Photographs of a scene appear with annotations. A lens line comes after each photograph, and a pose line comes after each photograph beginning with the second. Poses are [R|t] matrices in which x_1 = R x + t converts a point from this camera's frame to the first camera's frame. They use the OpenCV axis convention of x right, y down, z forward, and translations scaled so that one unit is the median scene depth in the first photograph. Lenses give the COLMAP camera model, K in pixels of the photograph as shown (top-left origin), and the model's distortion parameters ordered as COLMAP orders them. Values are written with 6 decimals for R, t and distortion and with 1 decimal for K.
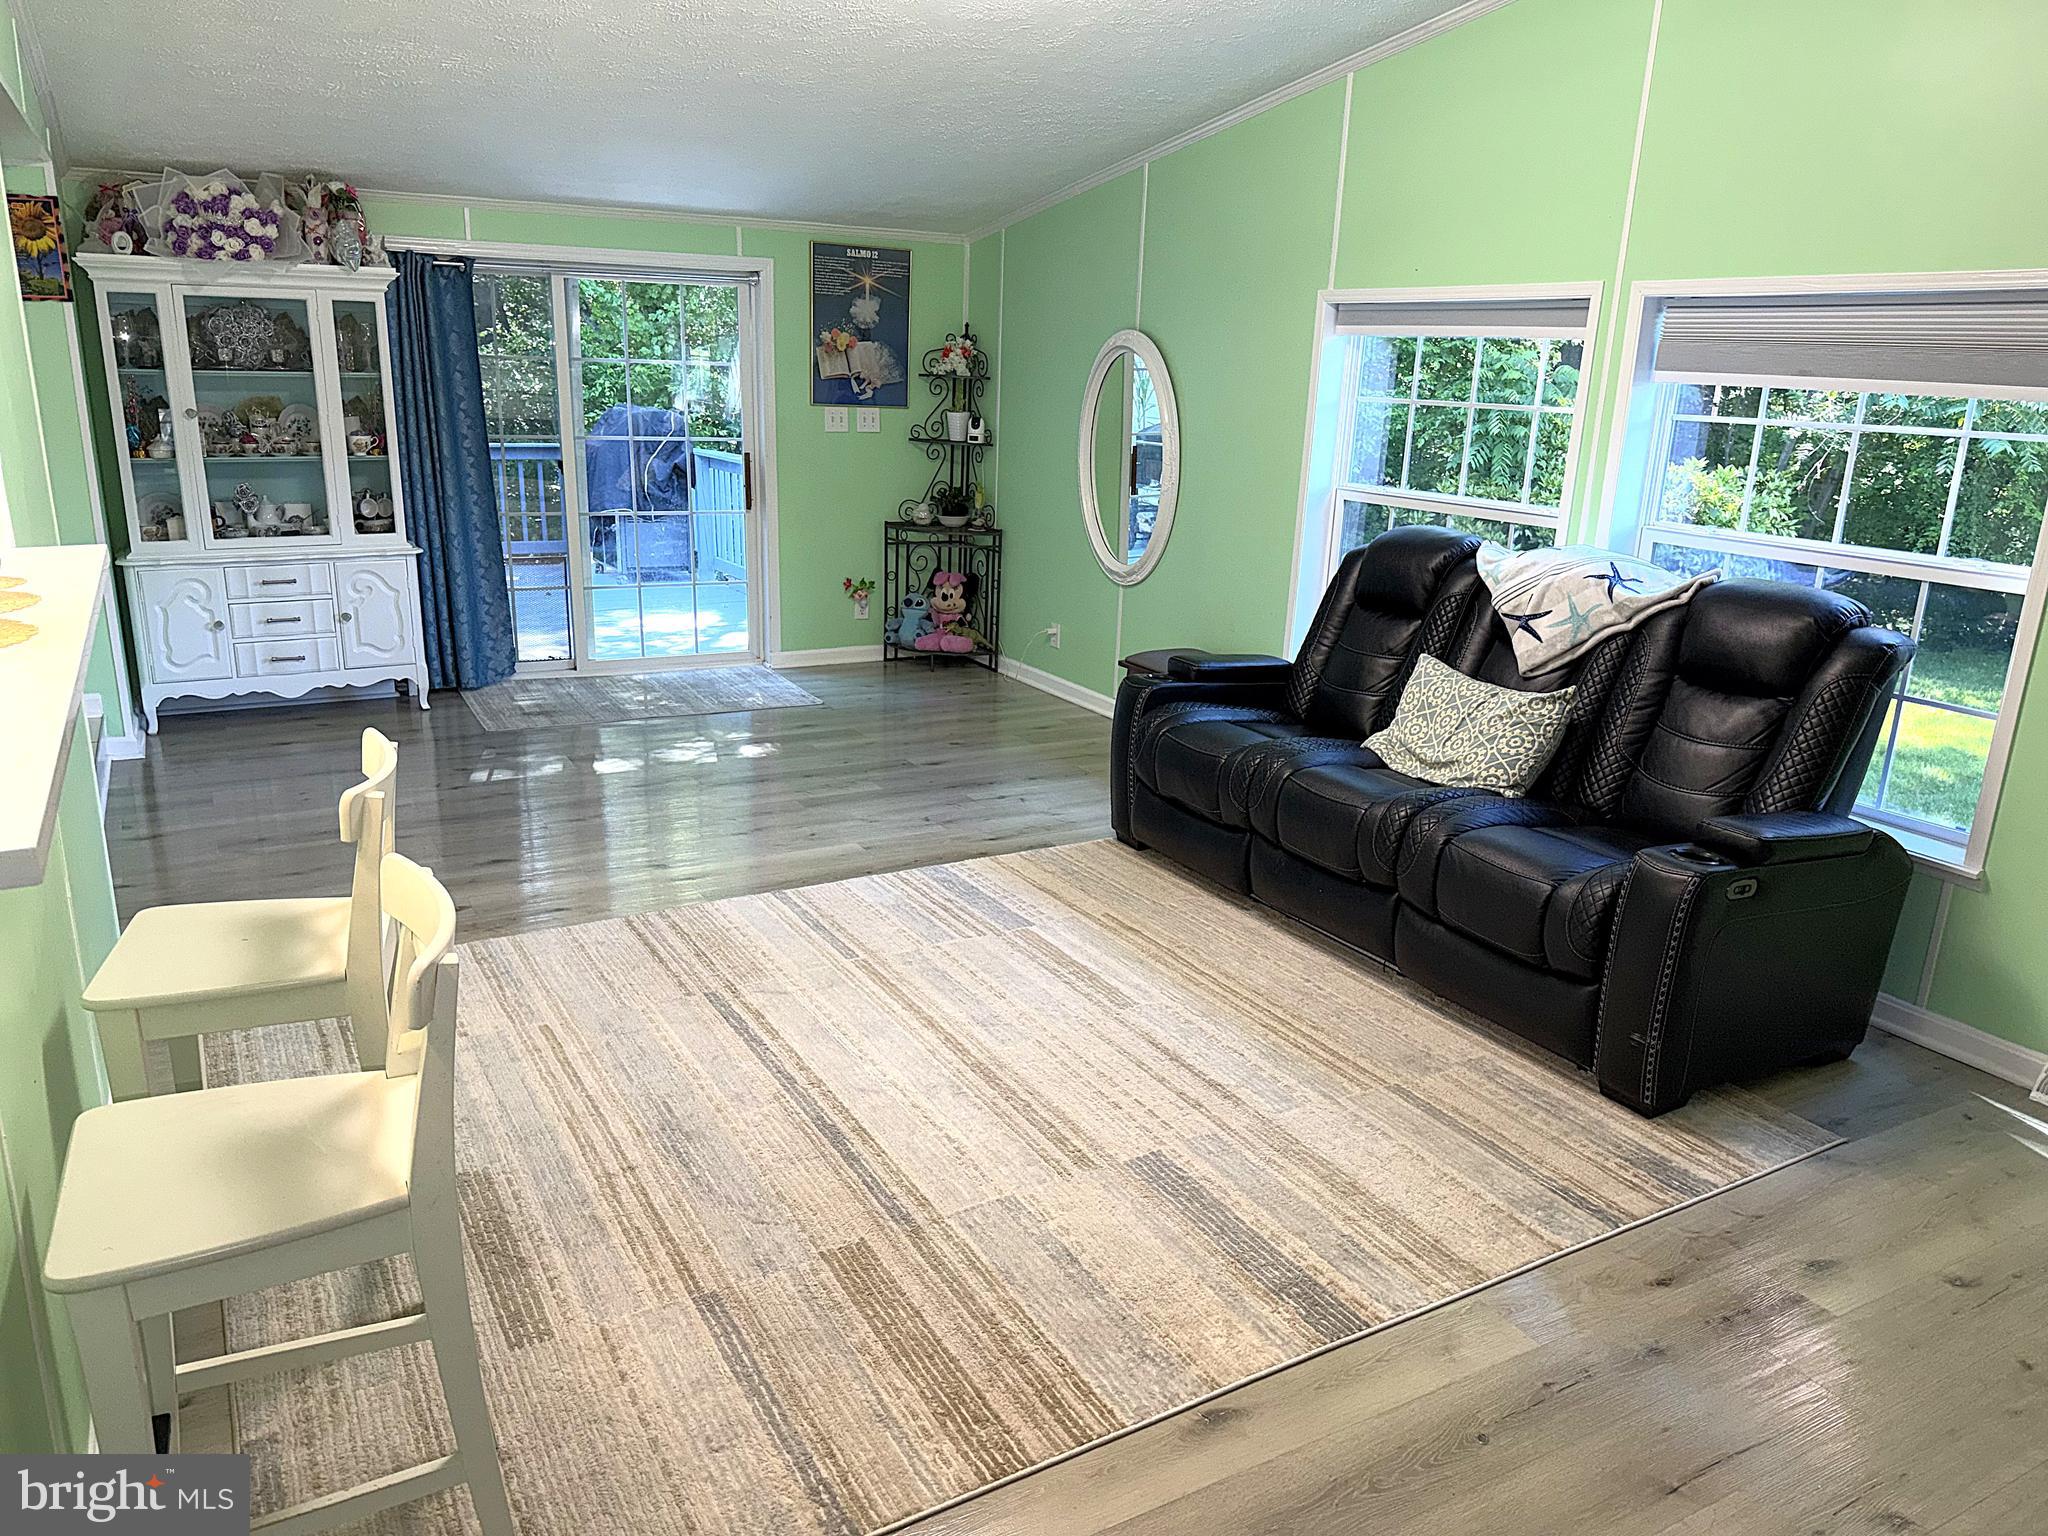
lens RADIAL K [[1448.9, 0, 1014.8], [0, 1448.9, 796.5], [0, 0, 1]] dist [0.040845, -0.059550]
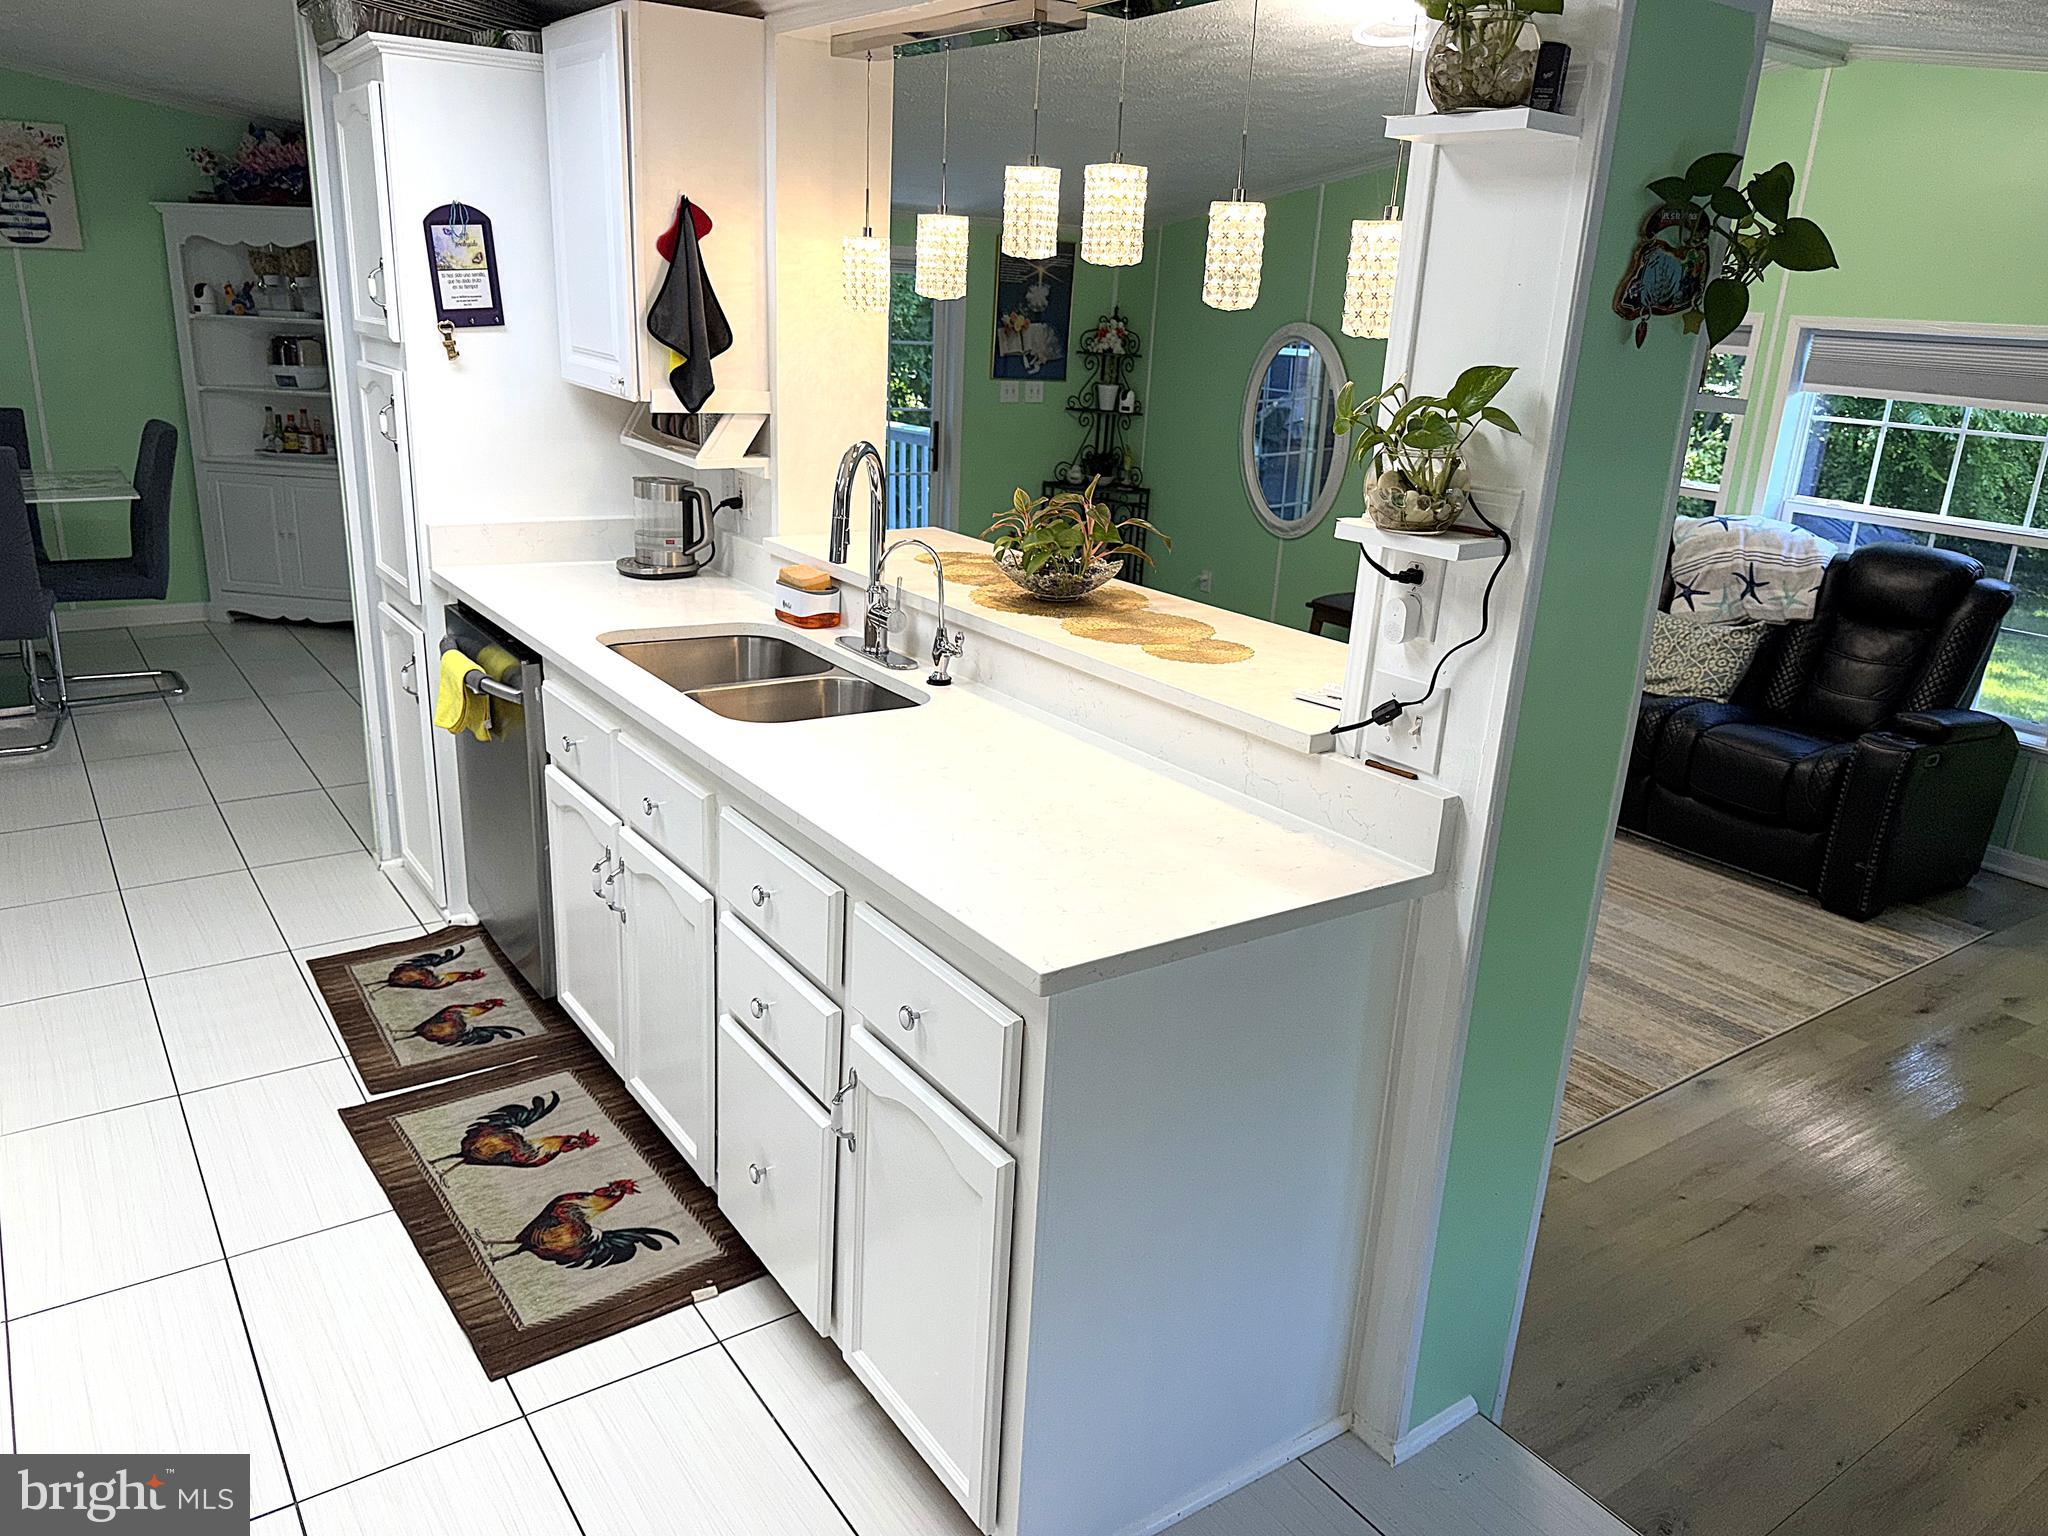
lens RADIAL K [[1448.9, 0, 1025.1], [0, 1448.9, 792.5], [0, 0, 1]] dist [0.040845, -0.059550]
pose [[0.994944, -0.015483, 0.099230, -0.263320], [0.011679, 0.999179, 0.038803, 0.013586], [-0.099749, -0.037448, 0.994308, -0.172207]]
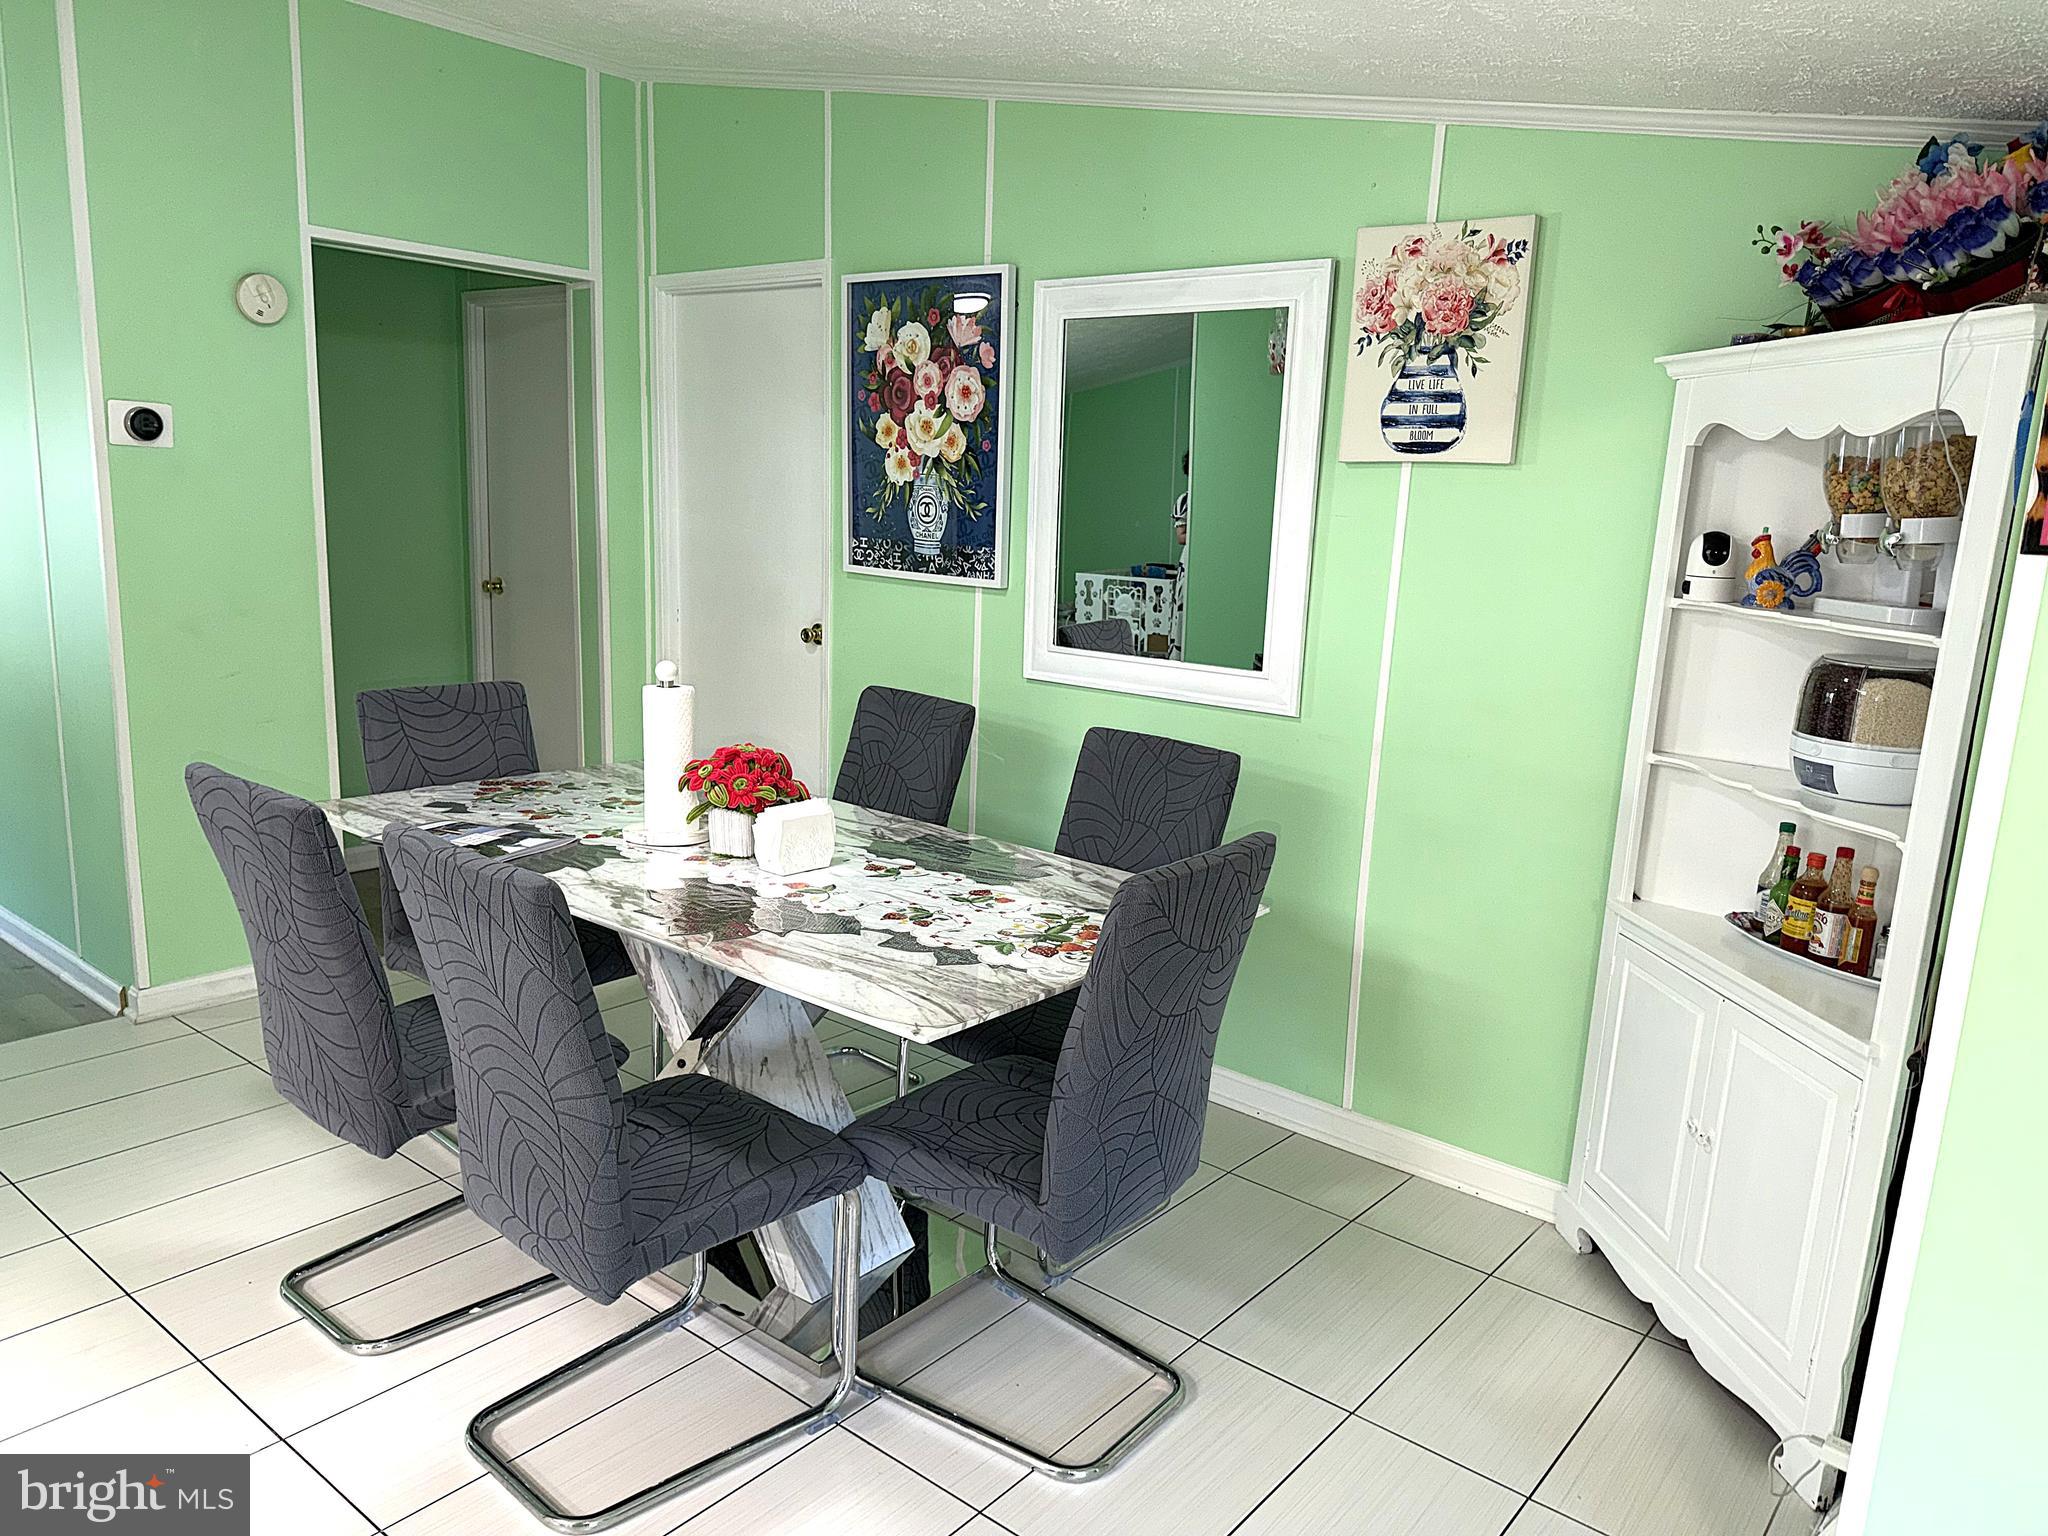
lens RADIAL K [[1448.9, 0, 1006.6], [0, 1448.9, 778.8], [0, 0, 1]] dist [0.040845, -0.059550]
pose [[0.371377, 0.172326, -0.912350, -0.390701], [-0.293749, 0.953959, 0.060614, -0.193796], [0.880790, 0.245491, 0.404899, 0.535080]]
